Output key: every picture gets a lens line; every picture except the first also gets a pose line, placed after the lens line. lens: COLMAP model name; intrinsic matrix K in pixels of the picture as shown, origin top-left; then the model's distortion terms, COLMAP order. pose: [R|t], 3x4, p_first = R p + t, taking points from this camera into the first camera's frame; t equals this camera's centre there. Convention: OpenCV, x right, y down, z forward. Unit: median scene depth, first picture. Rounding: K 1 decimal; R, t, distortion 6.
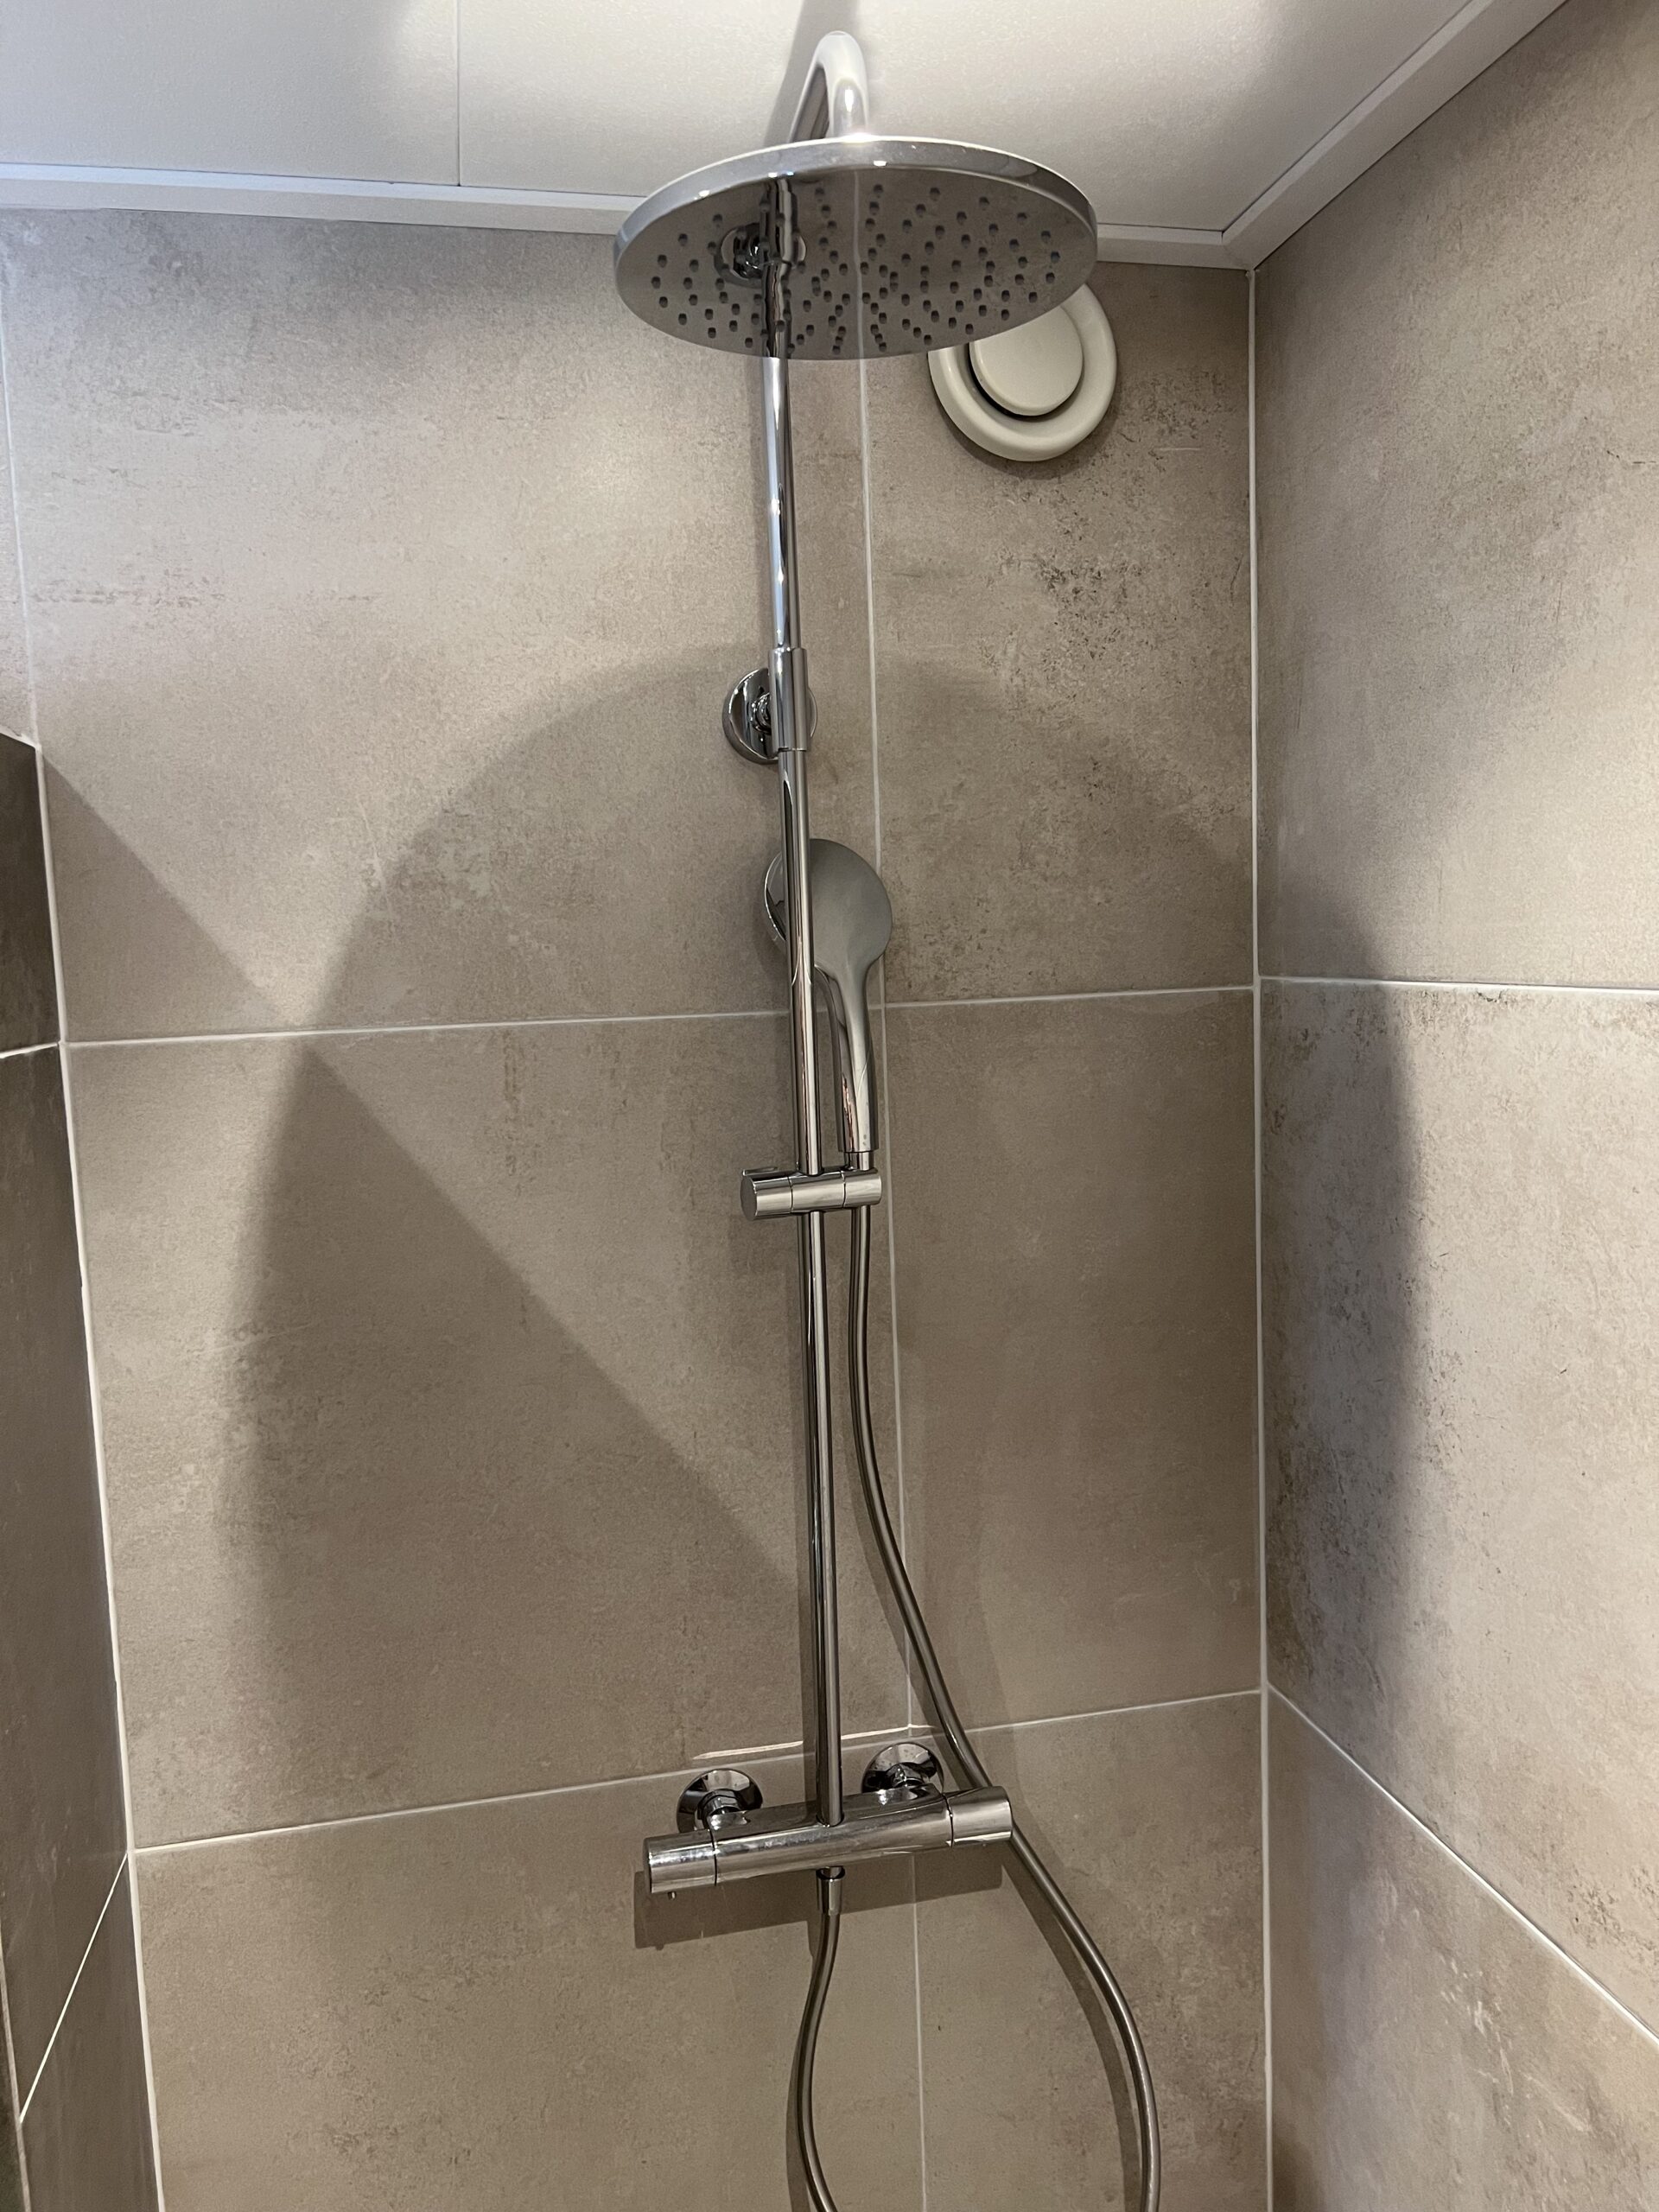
lens RADIAL K [[1604.3, 0, 819.9], [0, 1604.3, 1115.1], [0, 0, 1]] dist [0.004337, -0.011543]
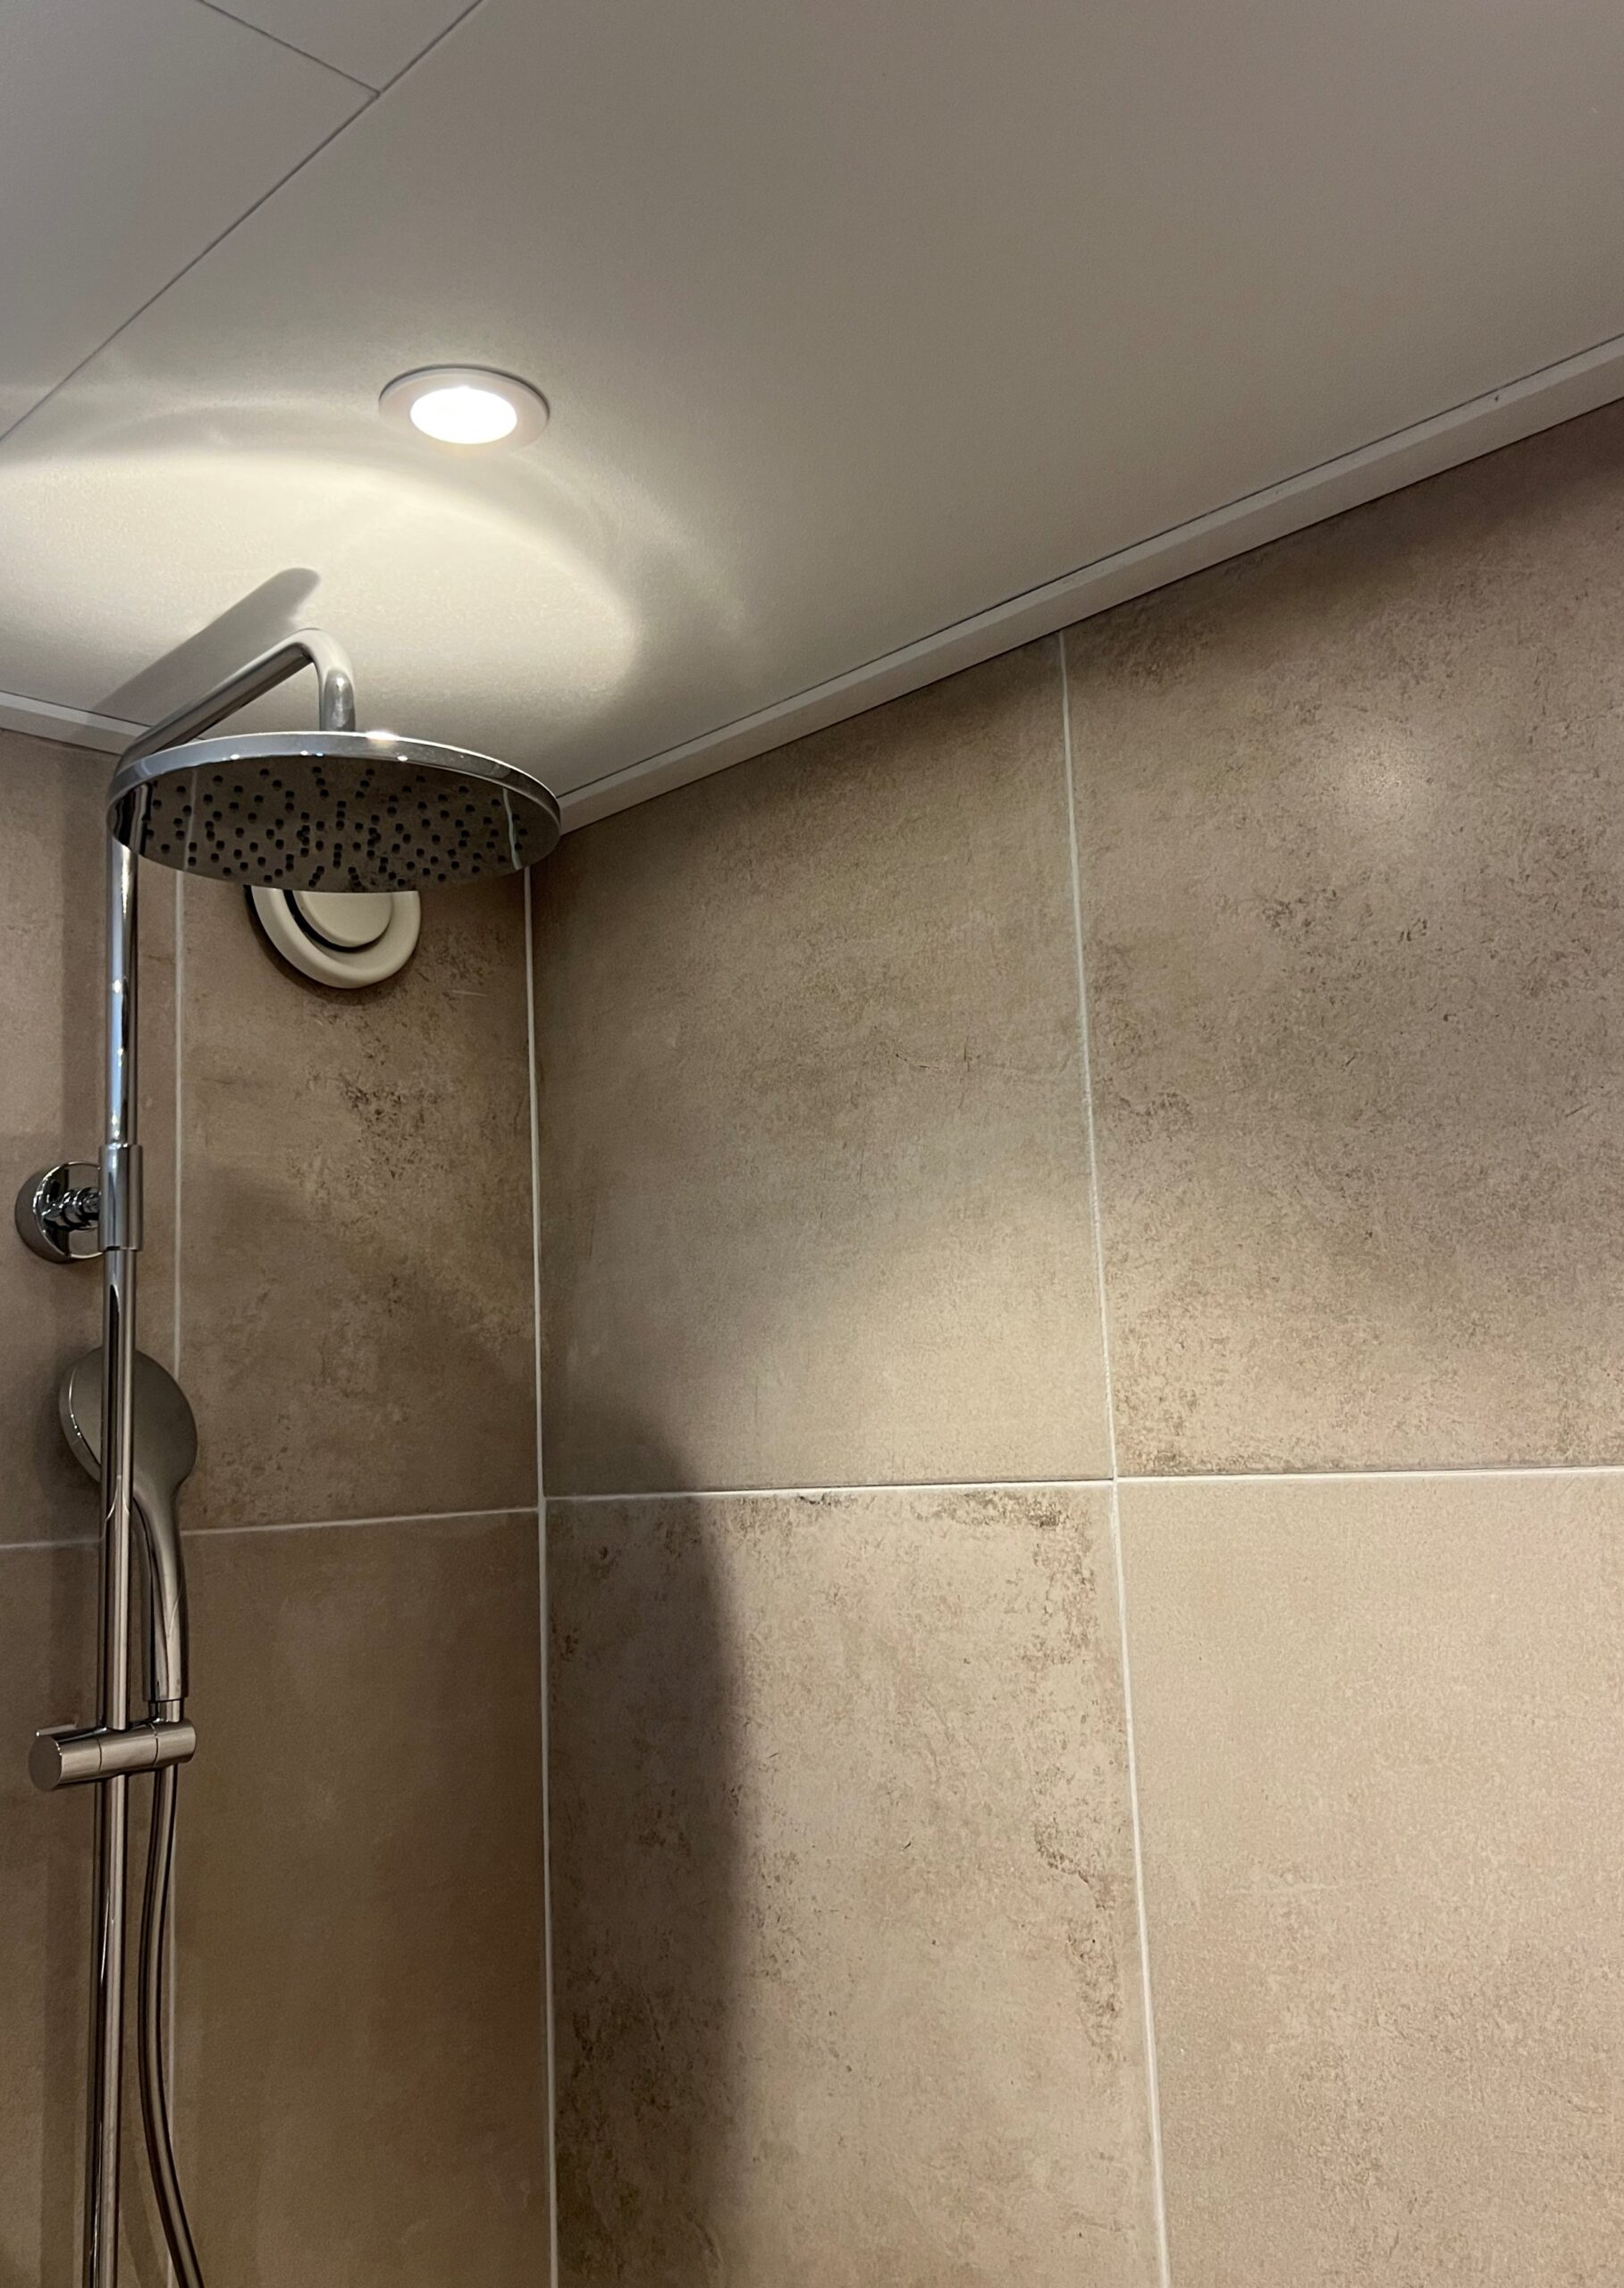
lens RADIAL K [[1885.4, 0, 814.8], [0, 1885.4, 1098.6], [0, 0, 1]] dist [0.012173, -0.121701]
pose [[0.842579, 0.096786, 0.529805, -0.253362], [0.075423, 0.952821, -0.294013, 0.038460], [-0.533266, 0.287688, 0.795527, -0.102760]]
